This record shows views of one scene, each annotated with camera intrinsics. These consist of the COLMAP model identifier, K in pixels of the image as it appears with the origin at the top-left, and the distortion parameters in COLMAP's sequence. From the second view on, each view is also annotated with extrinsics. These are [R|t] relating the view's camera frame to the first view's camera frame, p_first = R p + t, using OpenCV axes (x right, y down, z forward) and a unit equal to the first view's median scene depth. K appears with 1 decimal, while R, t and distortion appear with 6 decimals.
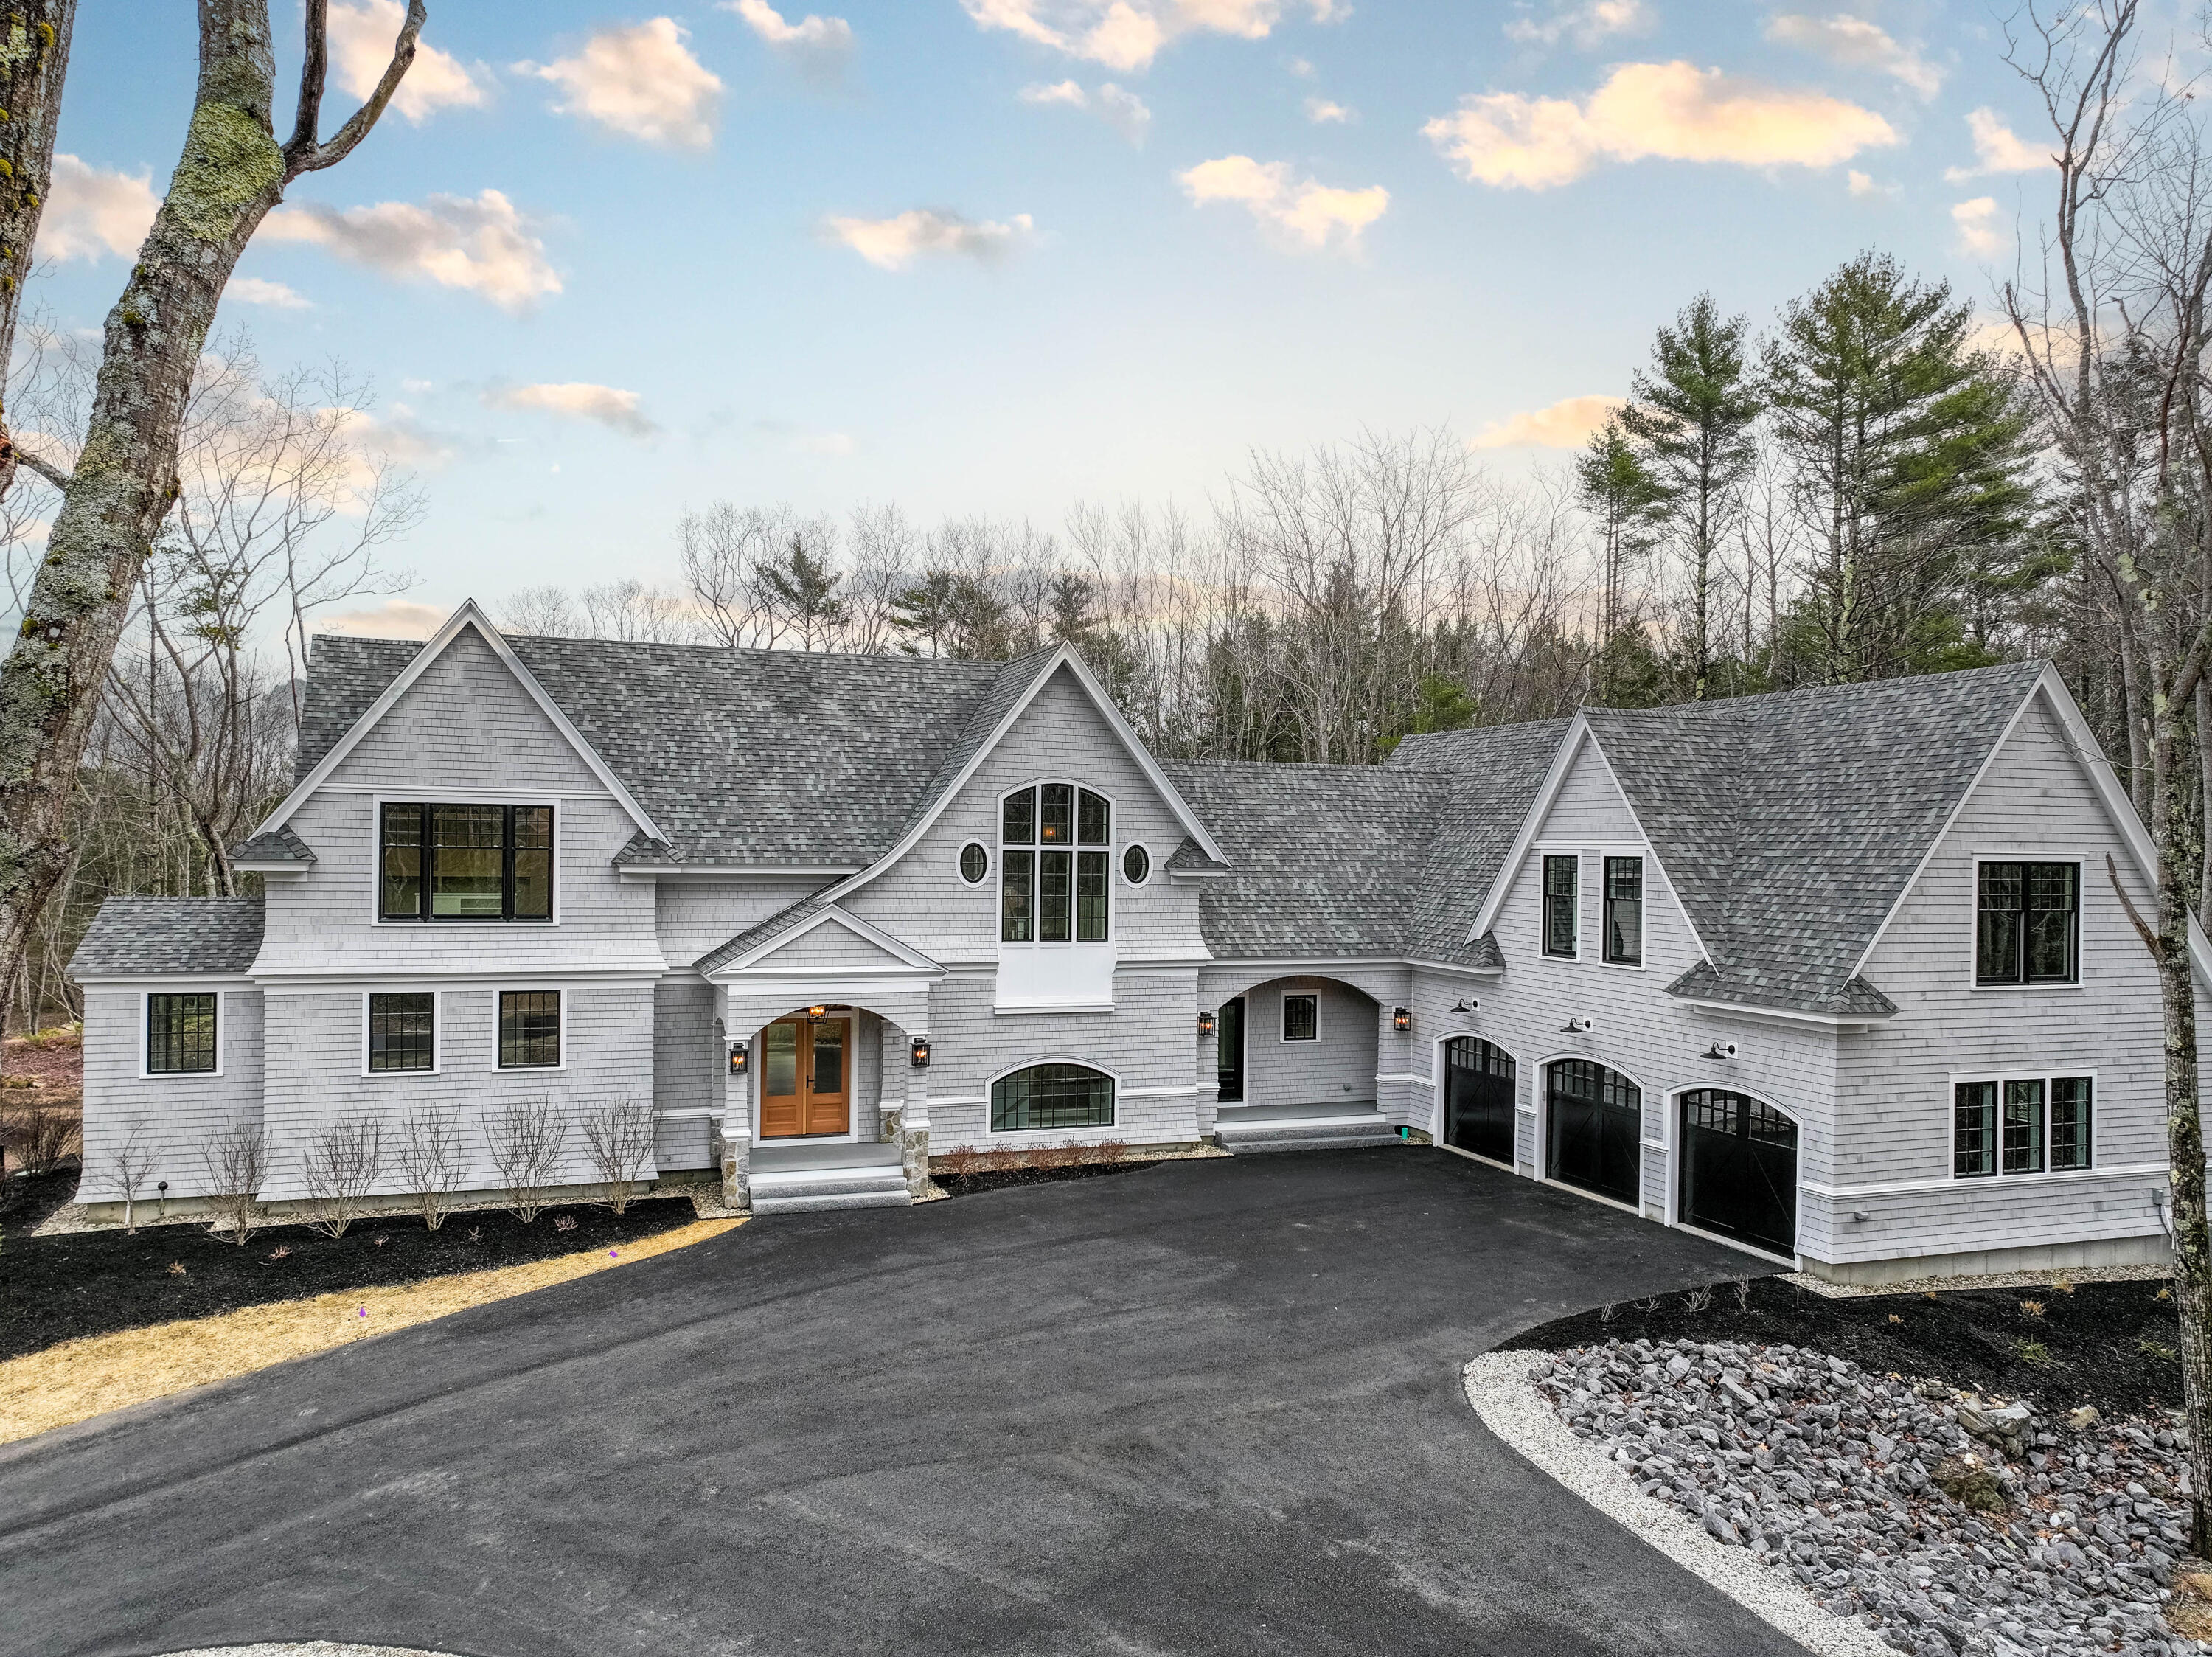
lens RADIAL K [[1562.5, 0, 1087.5], [0, 1562.5, 859.9], [0, 0, 1]] dist [0.006451, 0.007154]
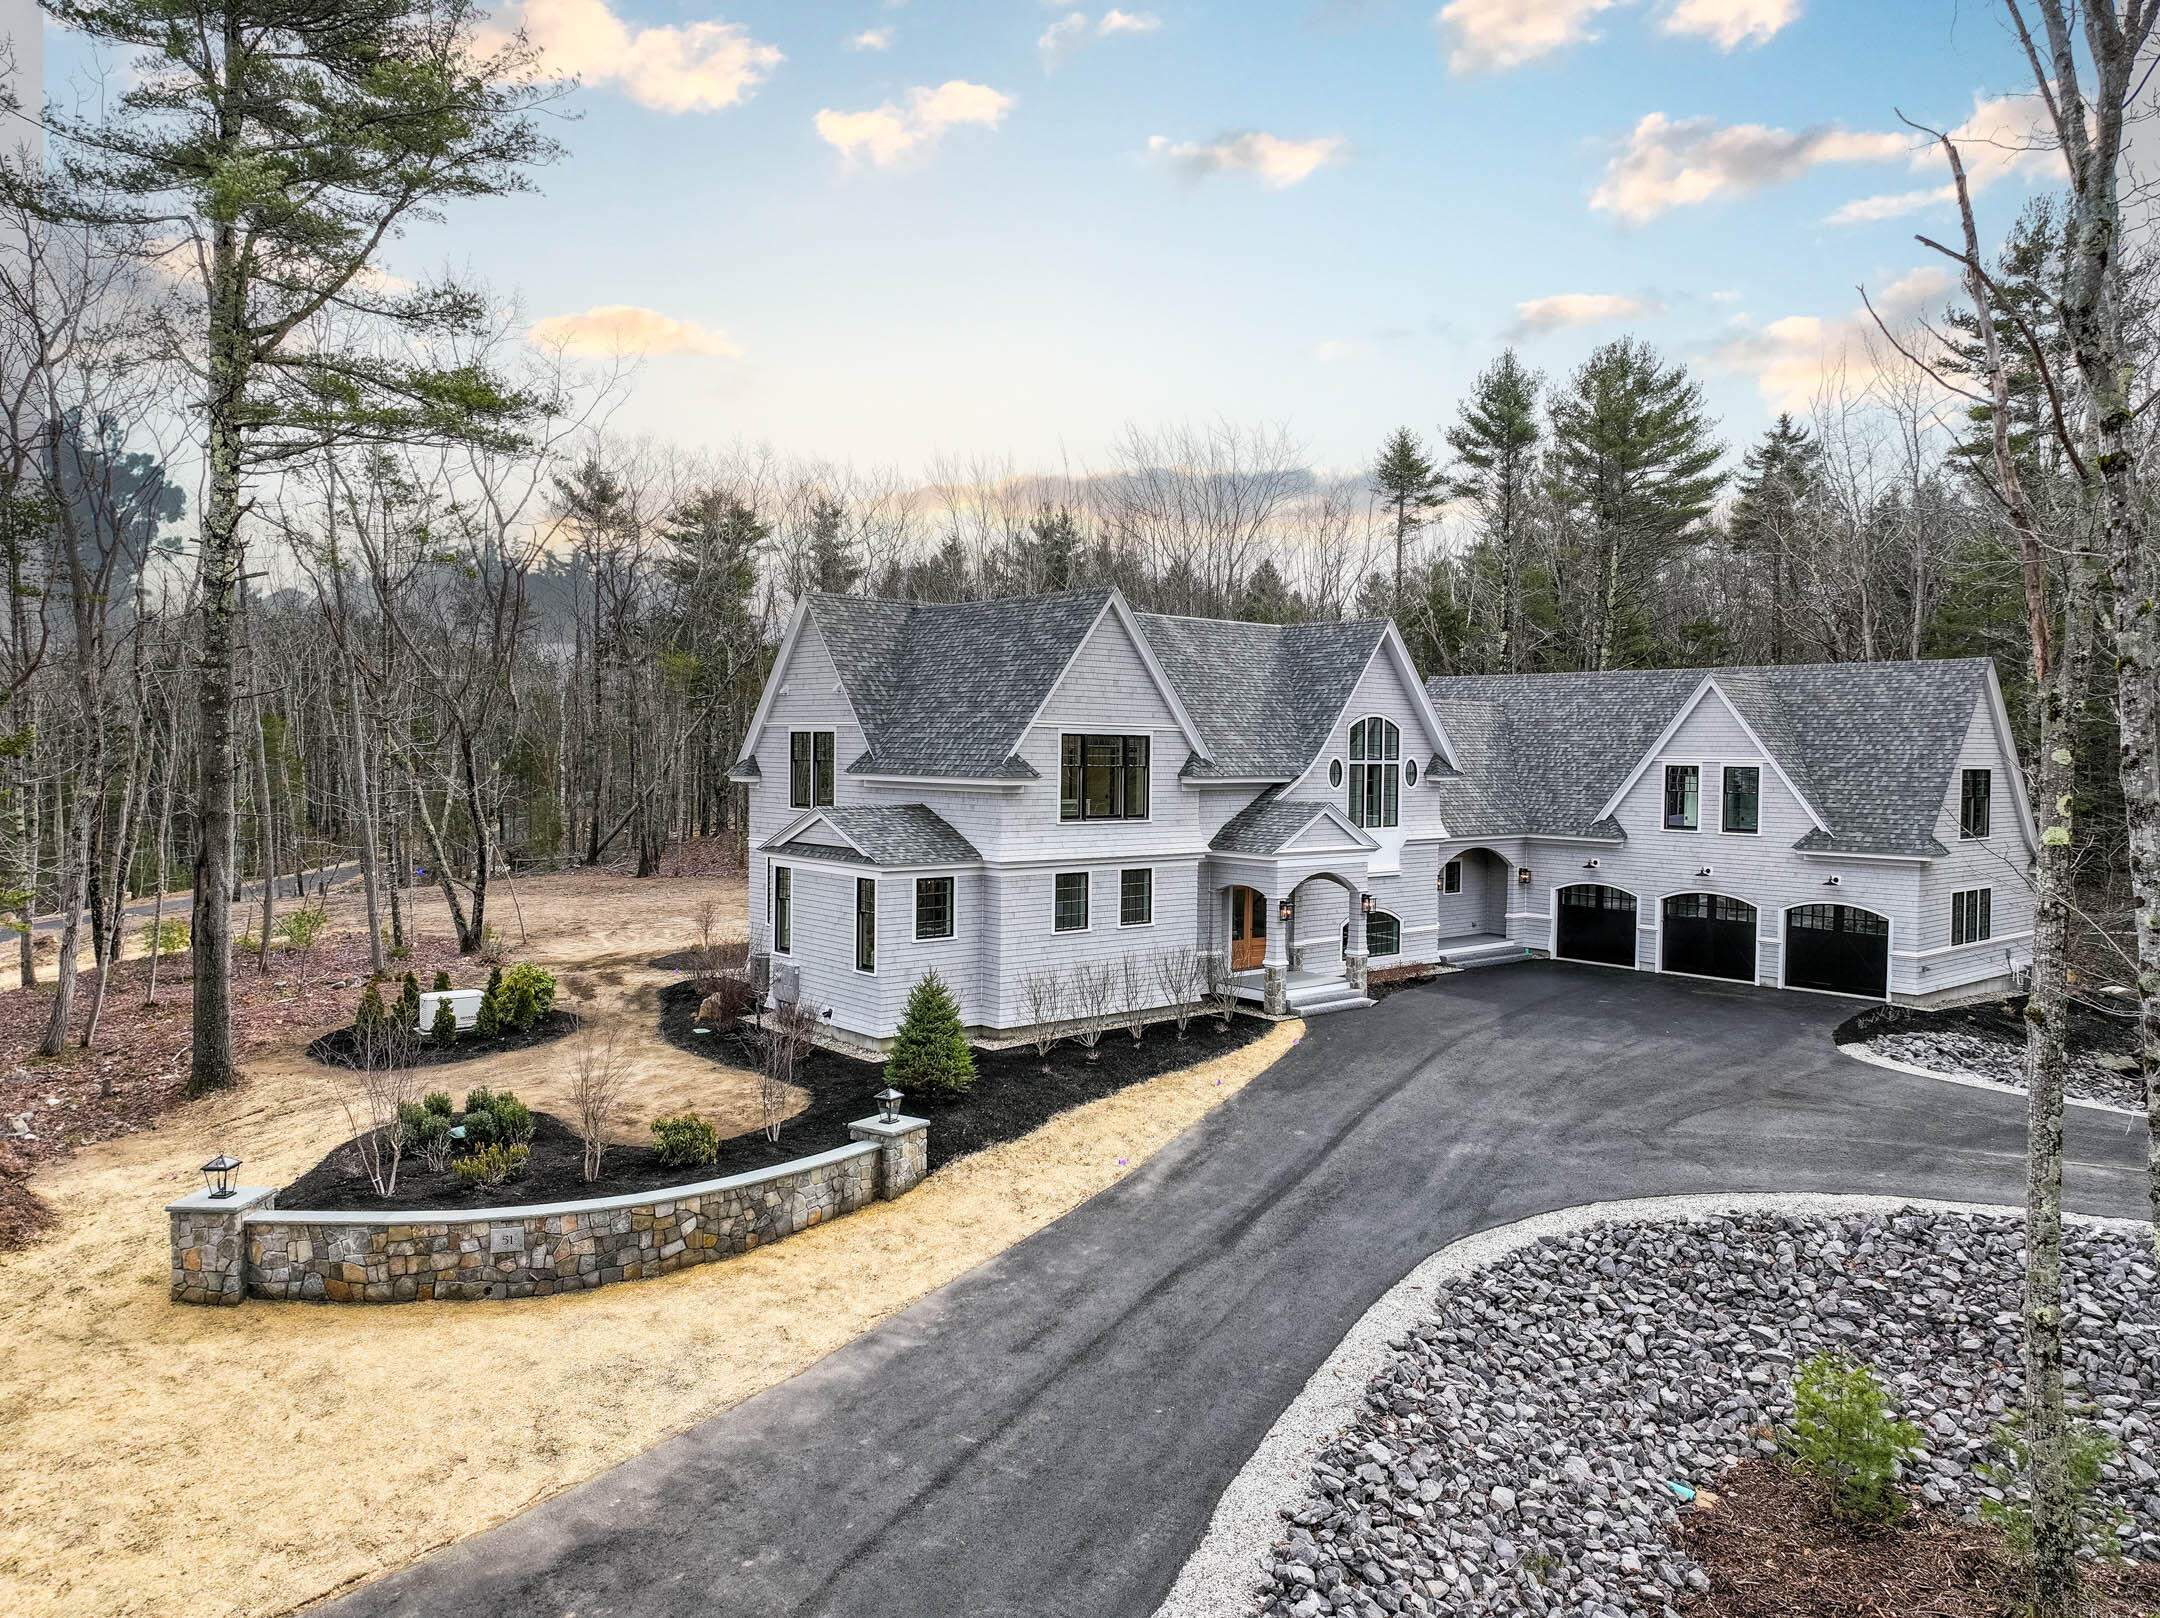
lens RADIAL K [[1522.4, 0, 1085.4], [0, 1522.4, 788.5], [0, 0, 1]] dist [0.003255, 0.007710]
pose [[0.931331, -0.011887, 0.363980, -0.832746], [0.003516, 0.999714, 0.023652, -0.018380], [-0.364157, -0.020748, 0.931107, -0.219666]]
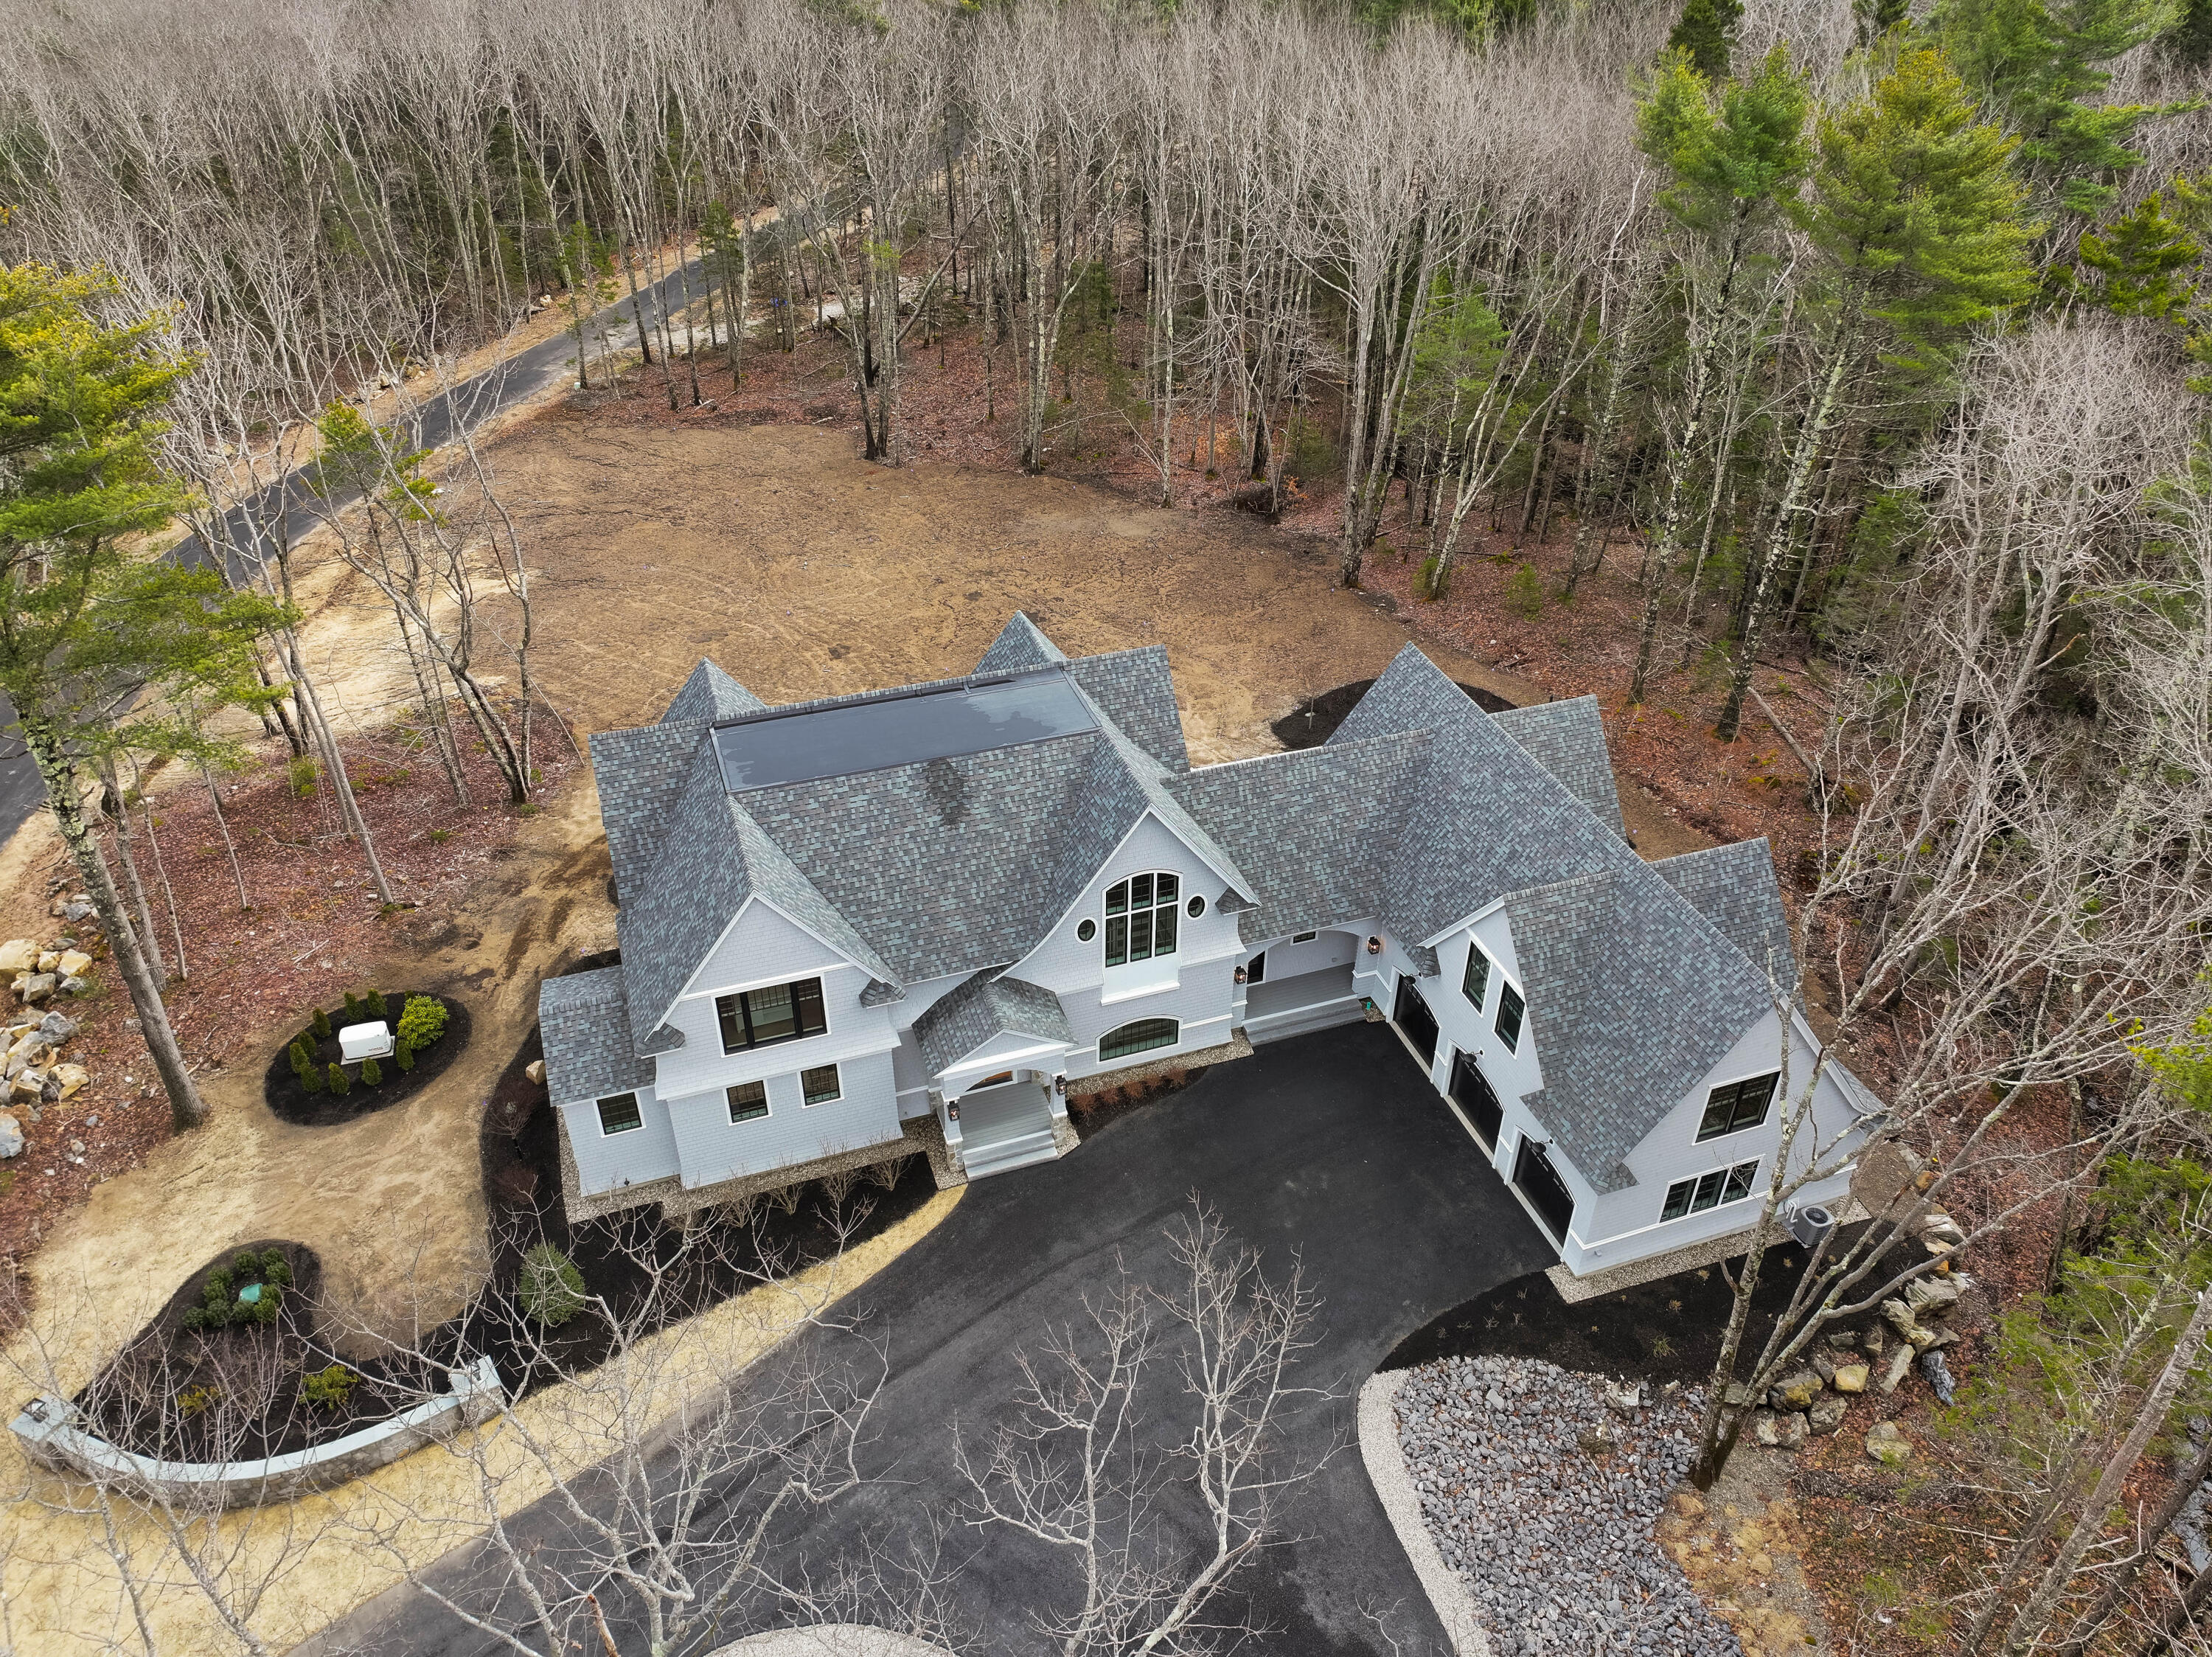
lens RADIAL K [[1532.1, 0, 1106.0], [0, 1532.1, 828.5], [0, 0, 1]] dist [0.033609, 0.000870]
pose [[0.999958, -0.003130, -0.008576, -0.044079], [0.007416, 0.826339, 0.563123, -0.944591], [0.005324, -0.563164, 0.826328, -0.153273]]
